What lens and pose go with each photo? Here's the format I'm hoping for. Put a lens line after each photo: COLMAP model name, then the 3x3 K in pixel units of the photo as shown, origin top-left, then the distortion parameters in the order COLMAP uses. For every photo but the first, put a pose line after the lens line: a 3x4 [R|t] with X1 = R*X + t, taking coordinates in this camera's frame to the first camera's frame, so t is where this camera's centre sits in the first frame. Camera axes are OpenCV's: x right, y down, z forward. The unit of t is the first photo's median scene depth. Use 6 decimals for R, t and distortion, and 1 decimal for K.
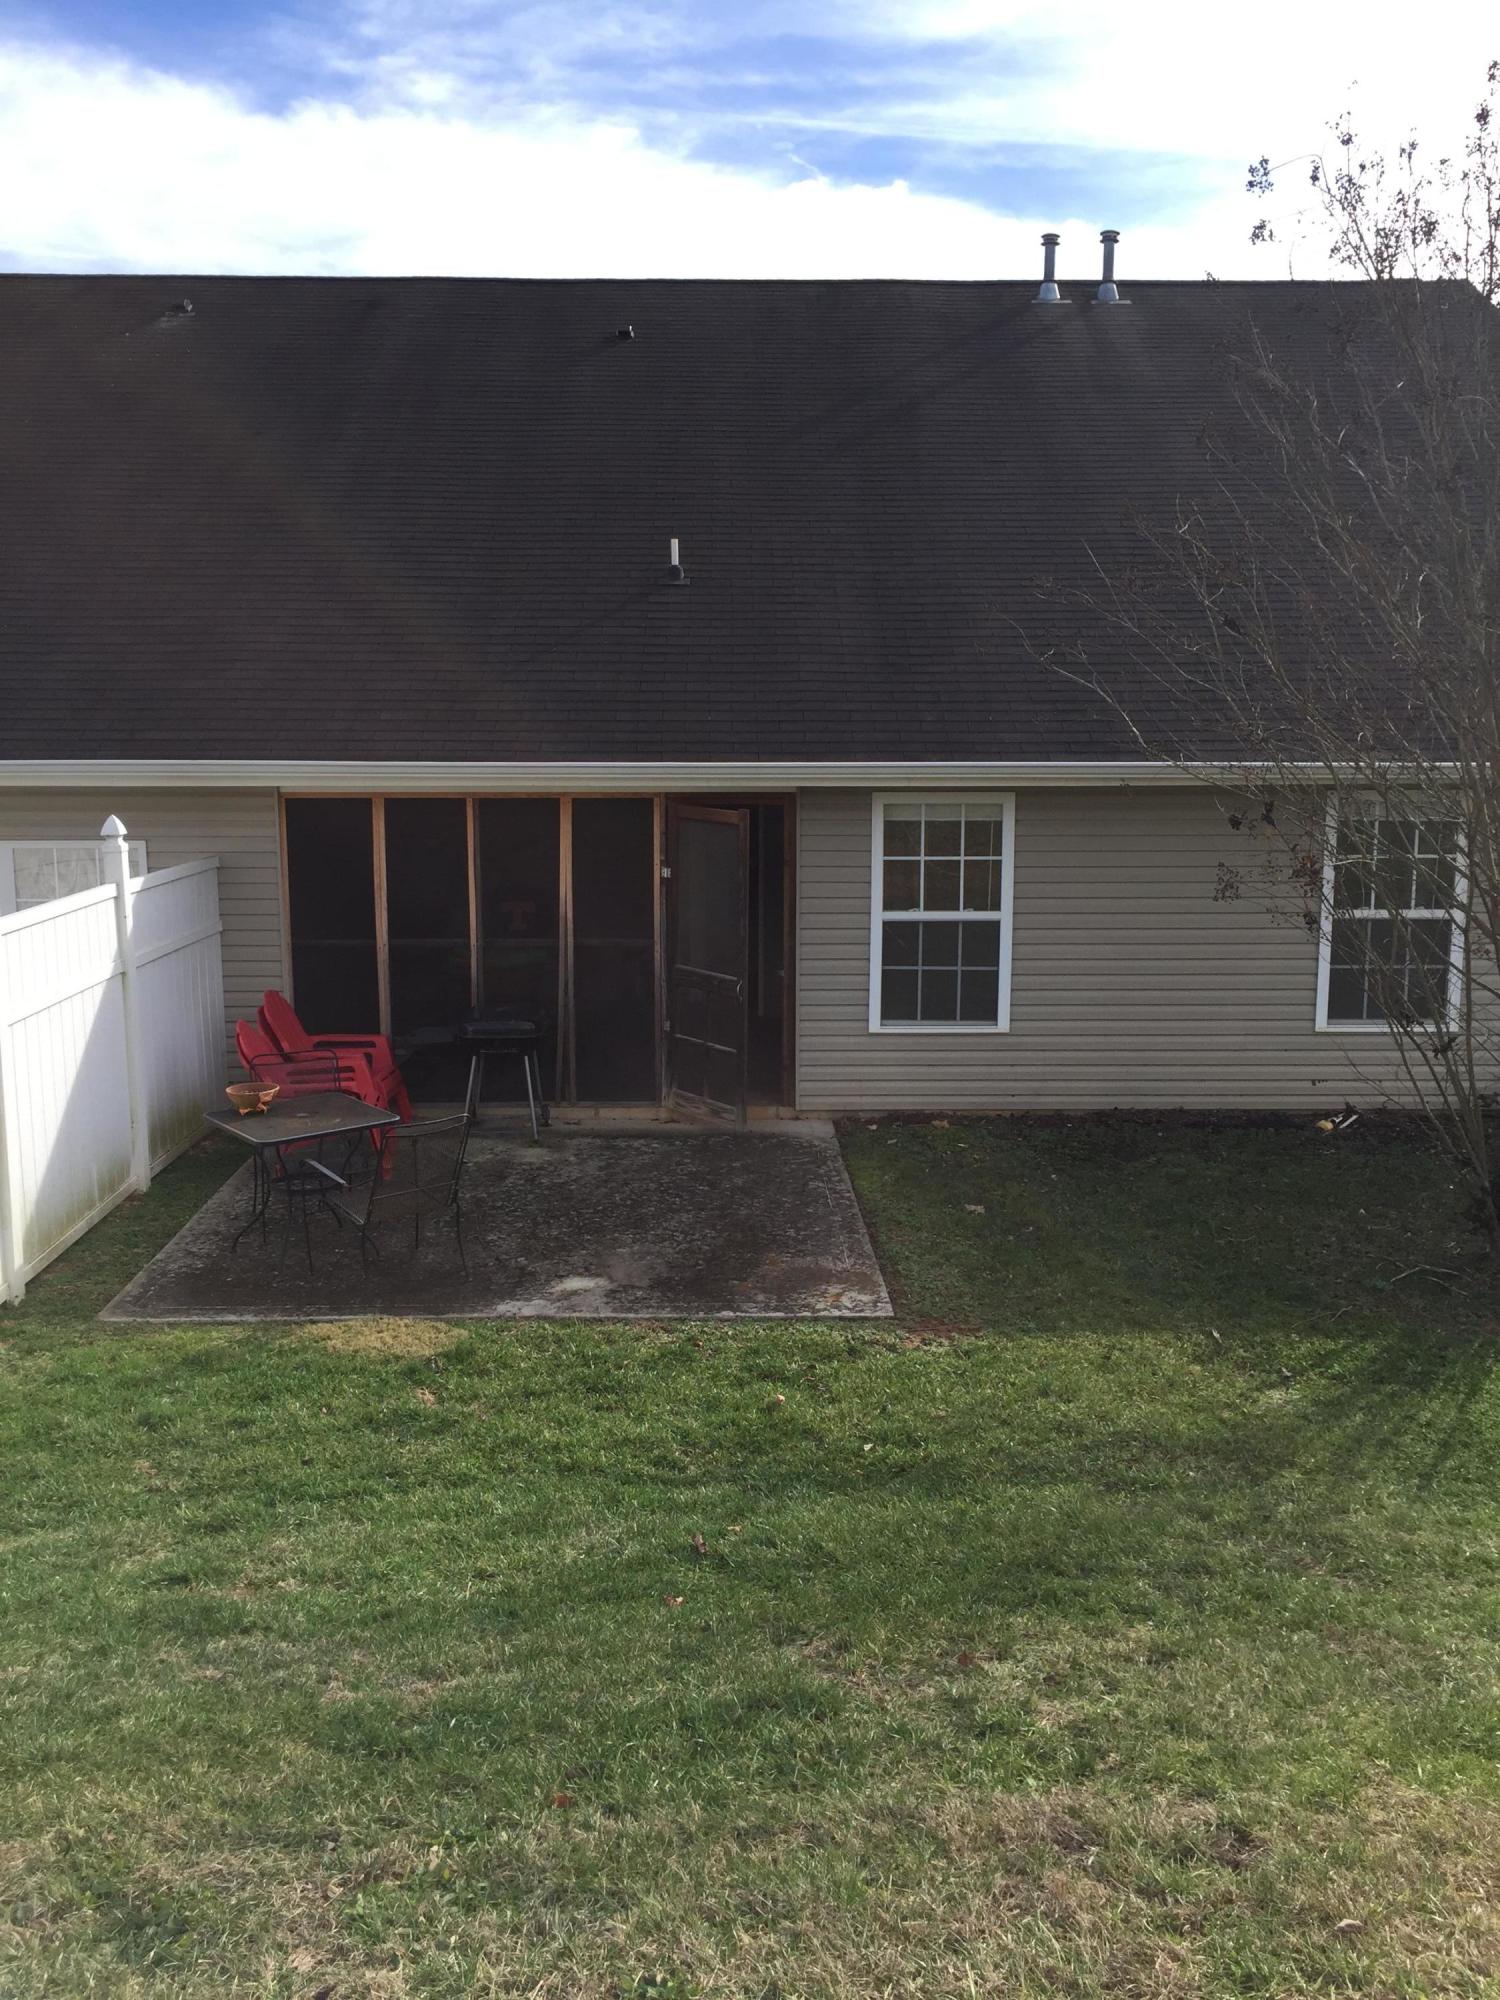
lens RADIAL K [[1715.4, 0, 741.6], [0, 1715.4, 978.2], [0, 0, 1]] dist [0.089335, -0.130827]
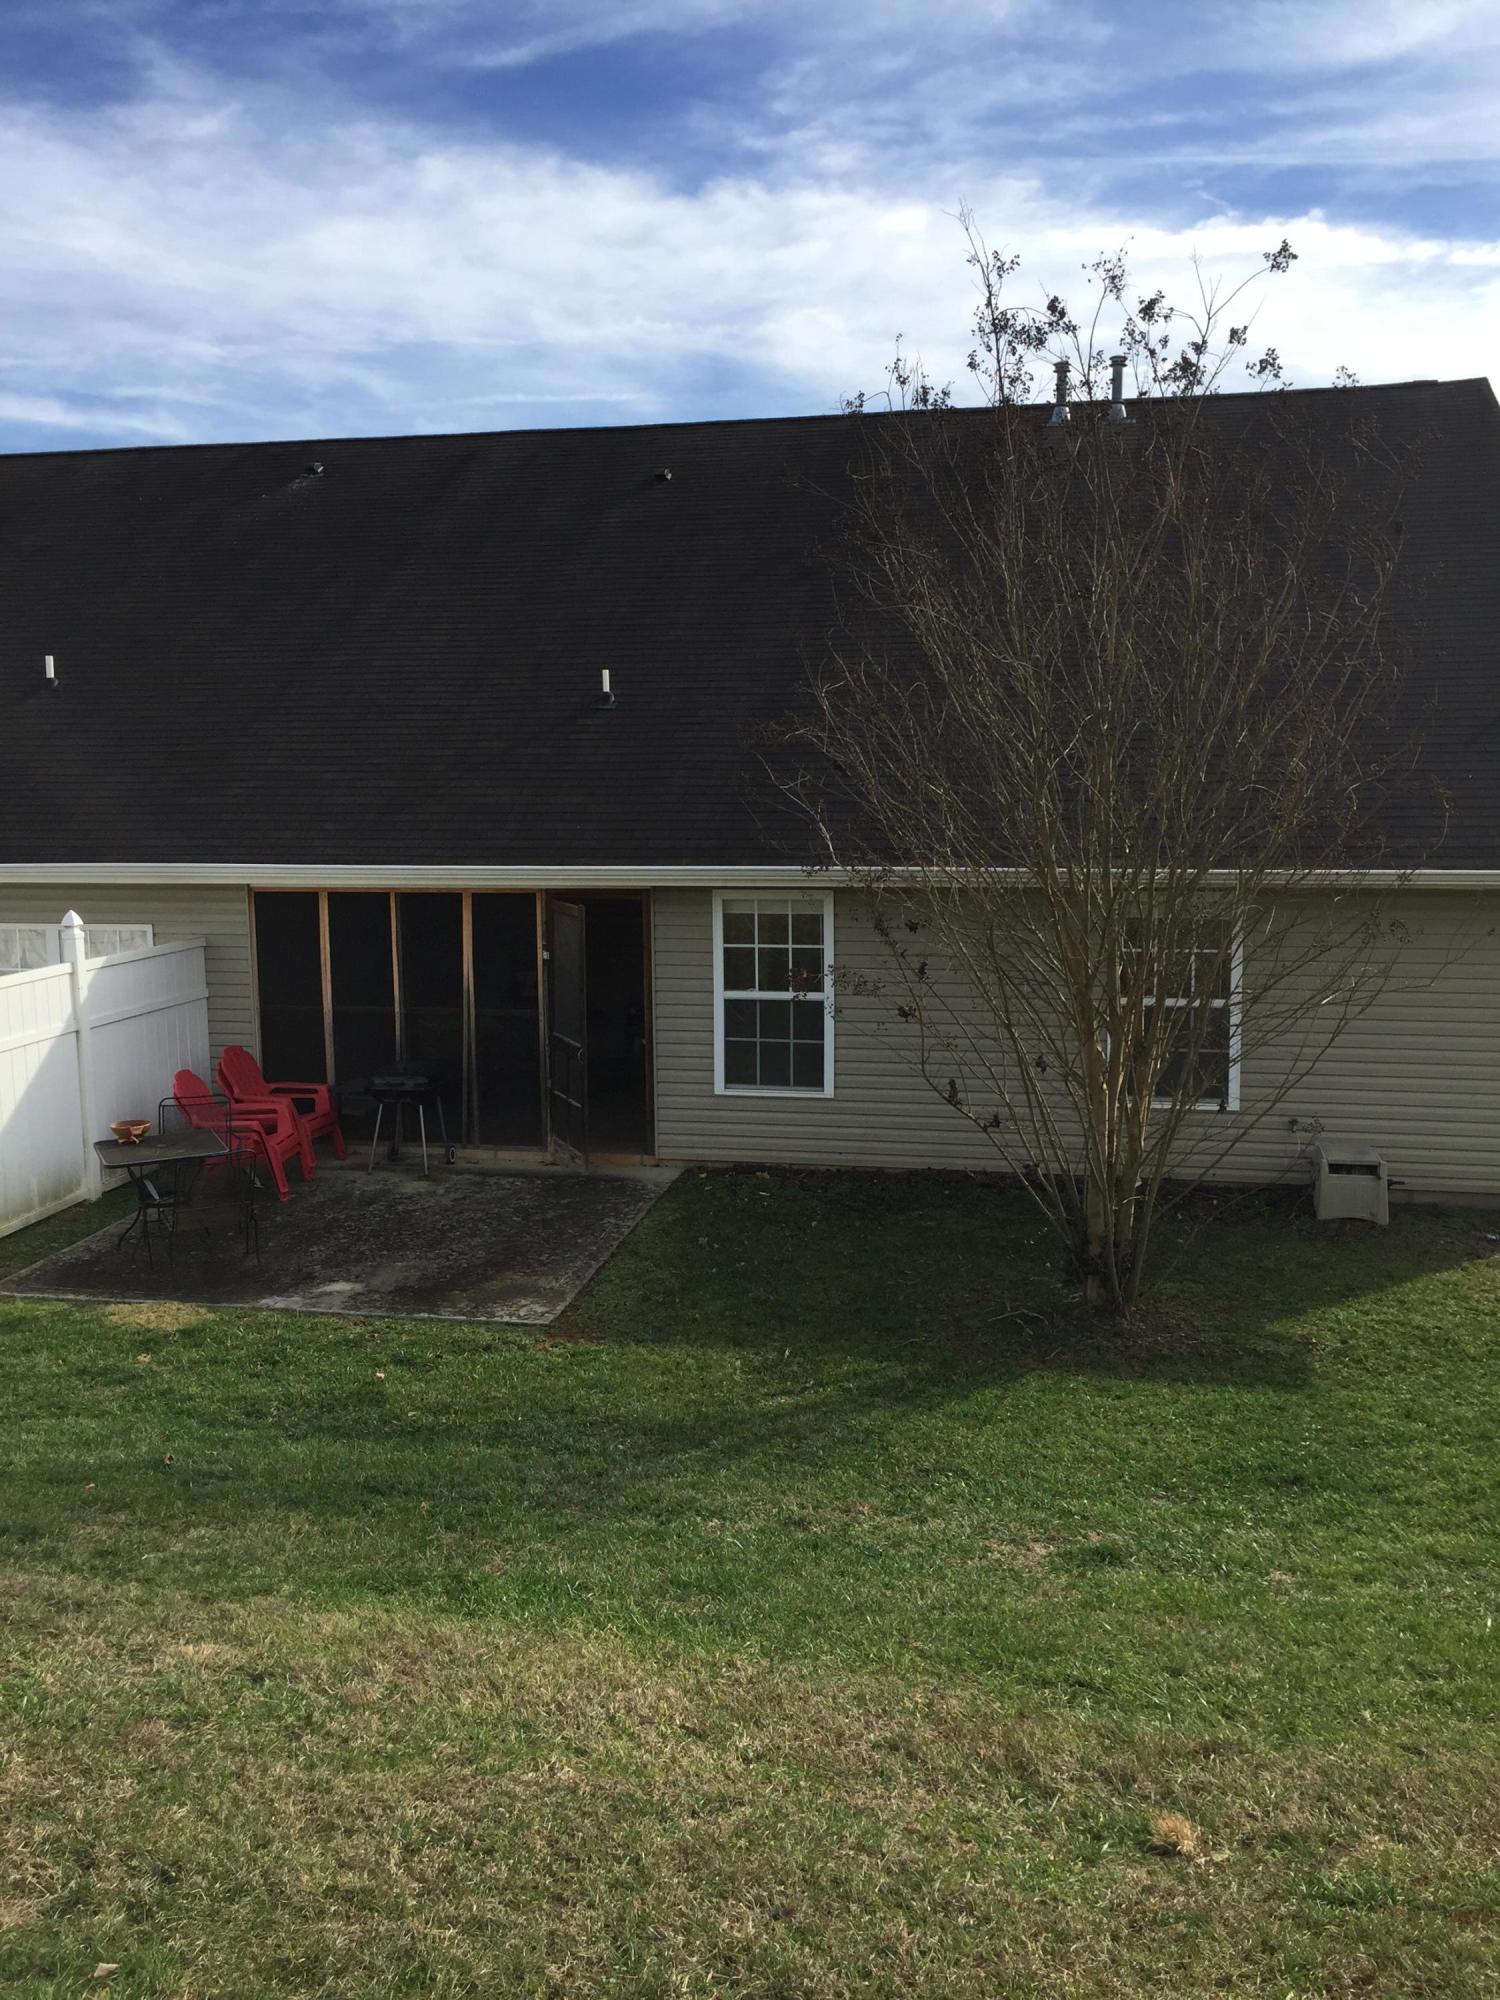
lens RADIAL K [[1715.4, 0, 741.6], [0, 1715.4, 978.2], [0, 0, 1]] dist [0.089335, -0.130827]
pose [[0.976426, 0.017093, -0.215175, 0.404389], [-0.023117, 0.999407, -0.025509, -0.021093], [0.214612, 0.029882, 0.976242, -0.161281]]
